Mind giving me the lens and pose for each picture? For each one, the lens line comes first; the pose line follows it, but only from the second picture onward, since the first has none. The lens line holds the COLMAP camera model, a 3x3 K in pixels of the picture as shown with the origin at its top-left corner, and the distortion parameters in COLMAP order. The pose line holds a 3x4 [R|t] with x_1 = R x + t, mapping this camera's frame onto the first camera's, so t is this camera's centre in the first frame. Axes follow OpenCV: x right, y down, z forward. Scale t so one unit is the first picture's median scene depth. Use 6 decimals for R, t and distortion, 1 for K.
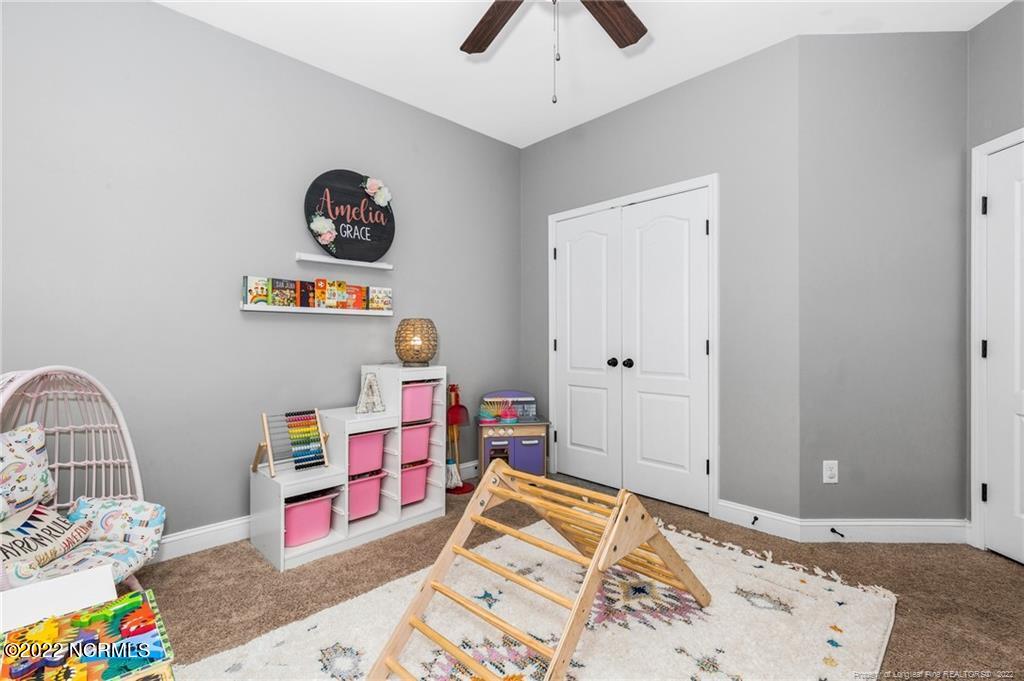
lens RADIAL K [[460.5, 0, 507.6], [0, 460.5, 338.5], [0, 0, 1]] dist [0.004340, 0.000082]
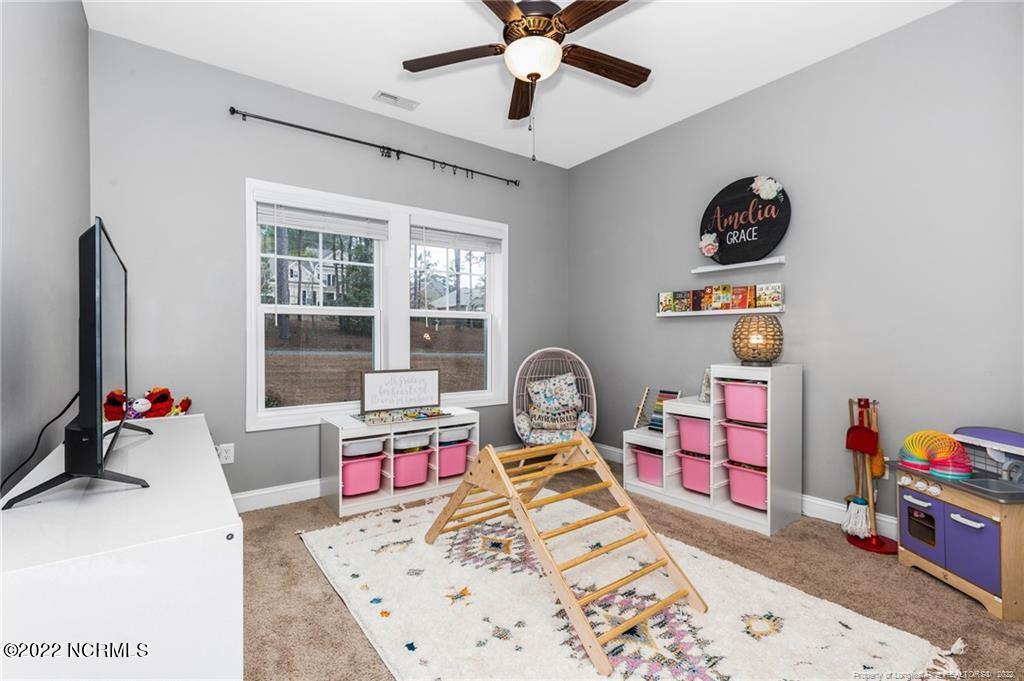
lens RADIAL K [[460.5, 0, 507.6], [0, 460.5, 338.5], [0, 0, 1]] dist [0.004340, 0.000082]
pose [[-0.125591, 0.005229, -0.992068, 0.819789], [-0.001153, 0.999985, 0.005417, -0.000002], [0.992081, 0.001824, -0.125583, 0.622393]]
